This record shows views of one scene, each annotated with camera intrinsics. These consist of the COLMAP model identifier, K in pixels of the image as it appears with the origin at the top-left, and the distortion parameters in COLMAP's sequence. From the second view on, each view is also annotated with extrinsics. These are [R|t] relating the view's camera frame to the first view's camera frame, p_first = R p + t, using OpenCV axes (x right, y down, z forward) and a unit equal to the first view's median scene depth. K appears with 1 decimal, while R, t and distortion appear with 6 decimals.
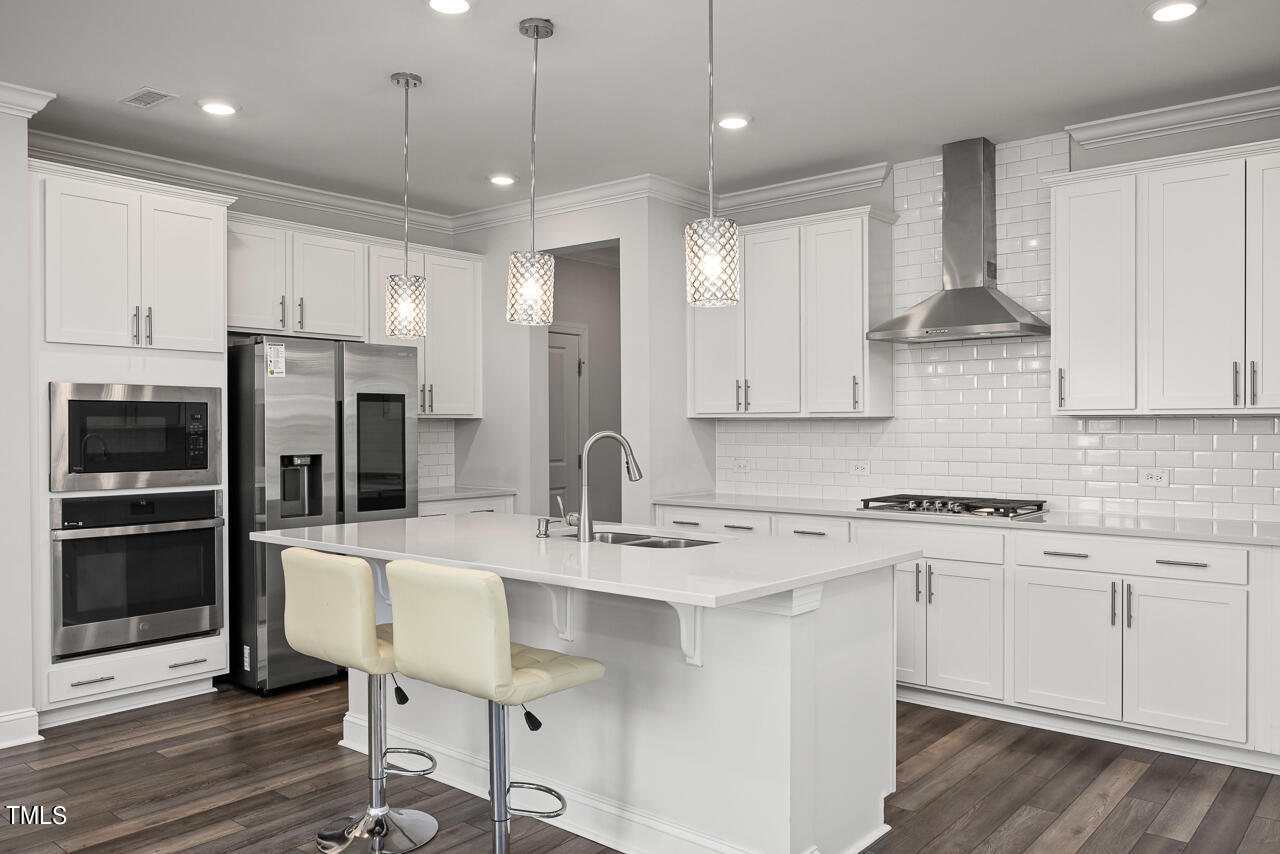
lens RADIAL K [[960.0, 0, 639.6], [0, 960.0, 413.2], [0, 0, 1]] dist [0.170582, -0.000835]
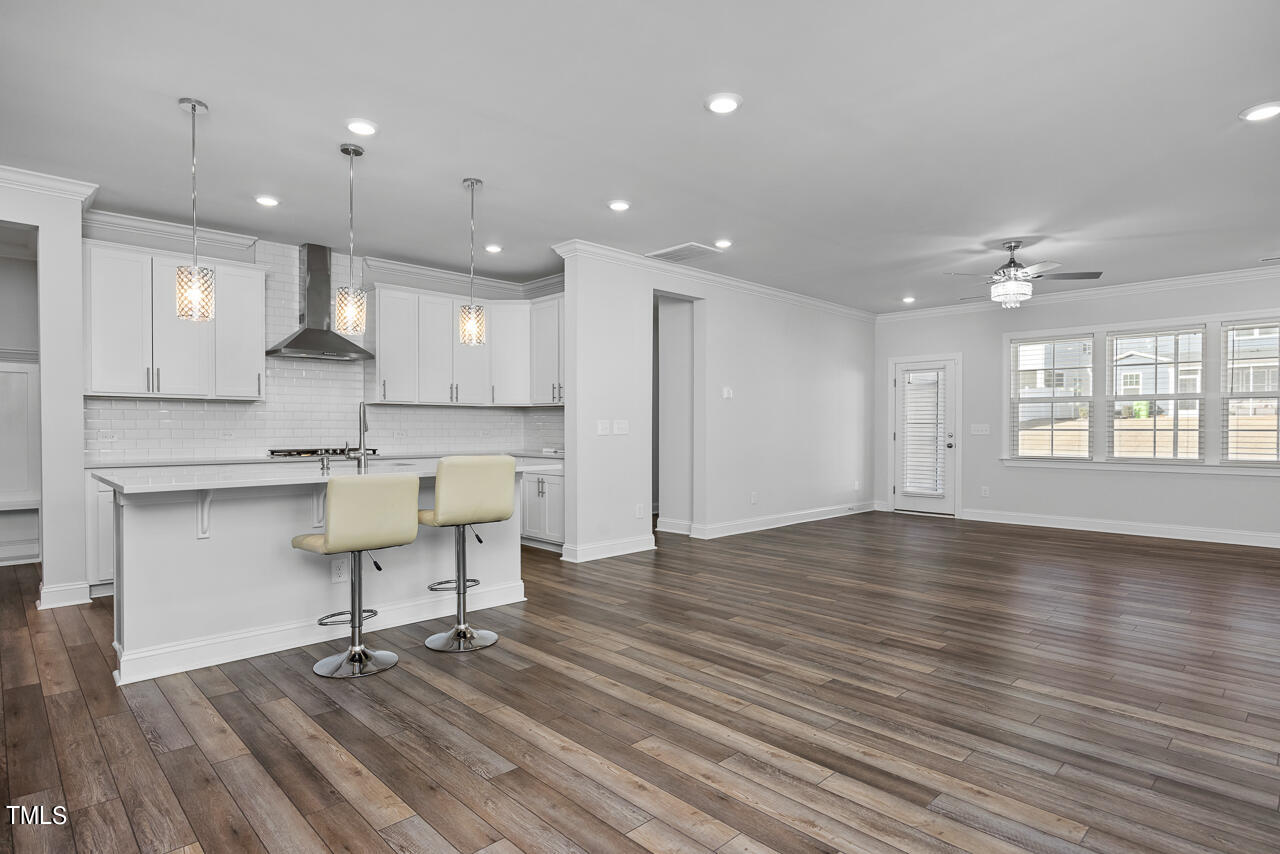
lens RADIAL K [[665.1, 0, 640.0], [0, 665.1, 427.0], [0, 0, 1]] dist [0.000559, 0.000117]
pose [[0.101606, -0.010890, 0.994765, -0.951068], [-0.029901, 0.999455, 0.013995, 0.015436], [-0.994375, -0.031166, 0.101225, 0.349254]]
